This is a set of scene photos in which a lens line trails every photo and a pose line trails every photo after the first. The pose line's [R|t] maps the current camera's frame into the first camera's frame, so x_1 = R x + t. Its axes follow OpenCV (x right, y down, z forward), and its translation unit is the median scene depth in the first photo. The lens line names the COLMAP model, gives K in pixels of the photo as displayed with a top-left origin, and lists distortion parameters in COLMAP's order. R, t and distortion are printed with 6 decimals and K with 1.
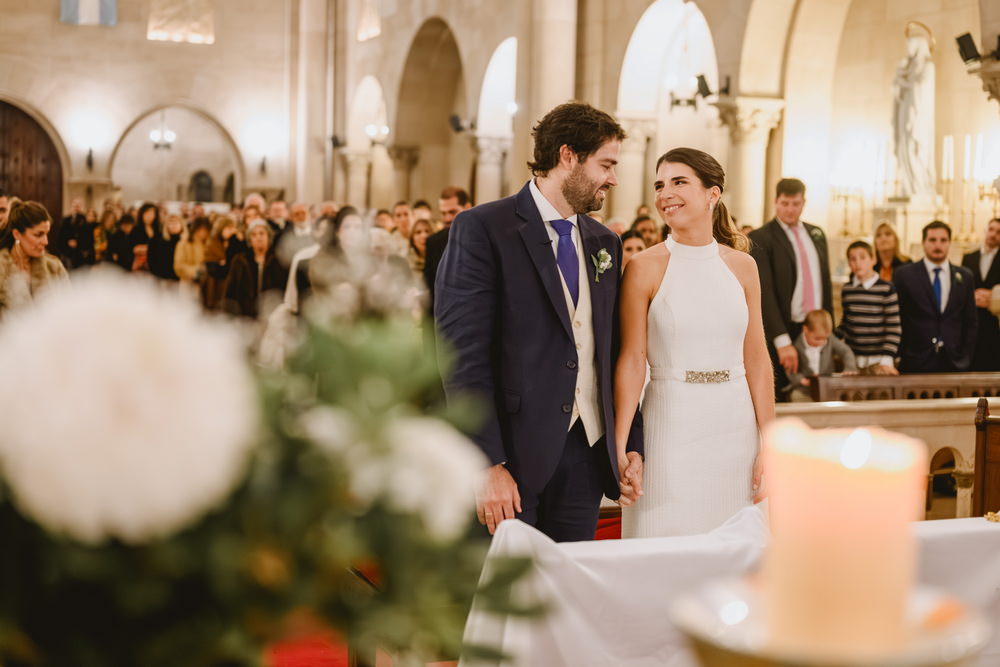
lens RADIAL K [[1656.0, 0, 500.3], [0, 1656.0, 333.4], [0, 0, 1]] dist [0.048525, 0.000000]
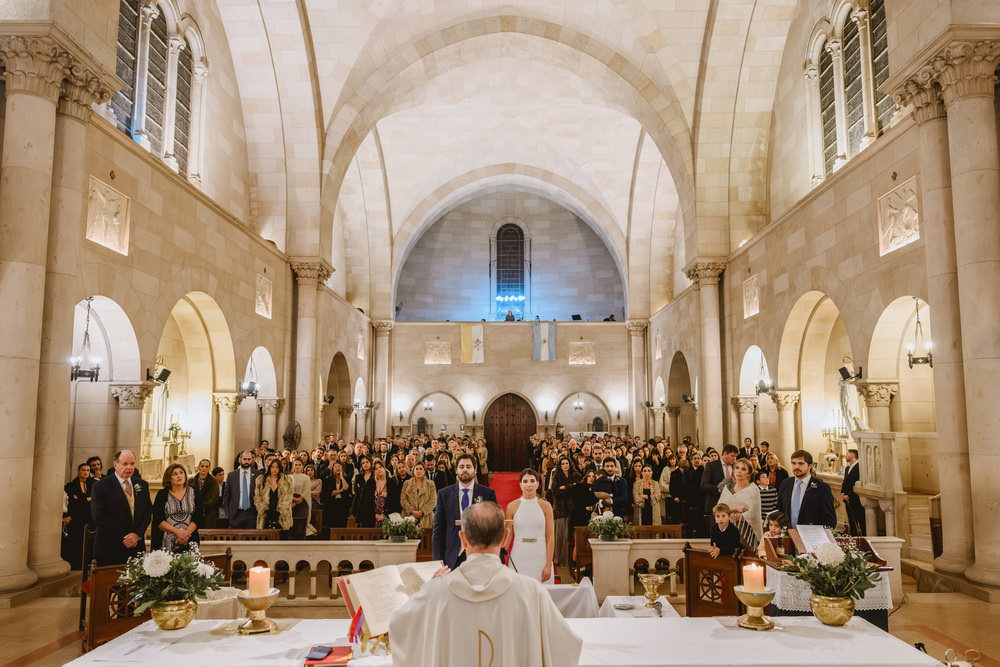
lens RADIAL K [[807.3, 0, 520.9], [0, 807.3, 332.8], [0, 0, 1]] dist [-0.005690, 0.006634]
pose [[0.930241, -0.069883, -0.360234, 0.147309], [0.006618, 0.984734, -0.173942, -0.020426], [0.366890, 0.159424, 0.916502, -0.100988]]
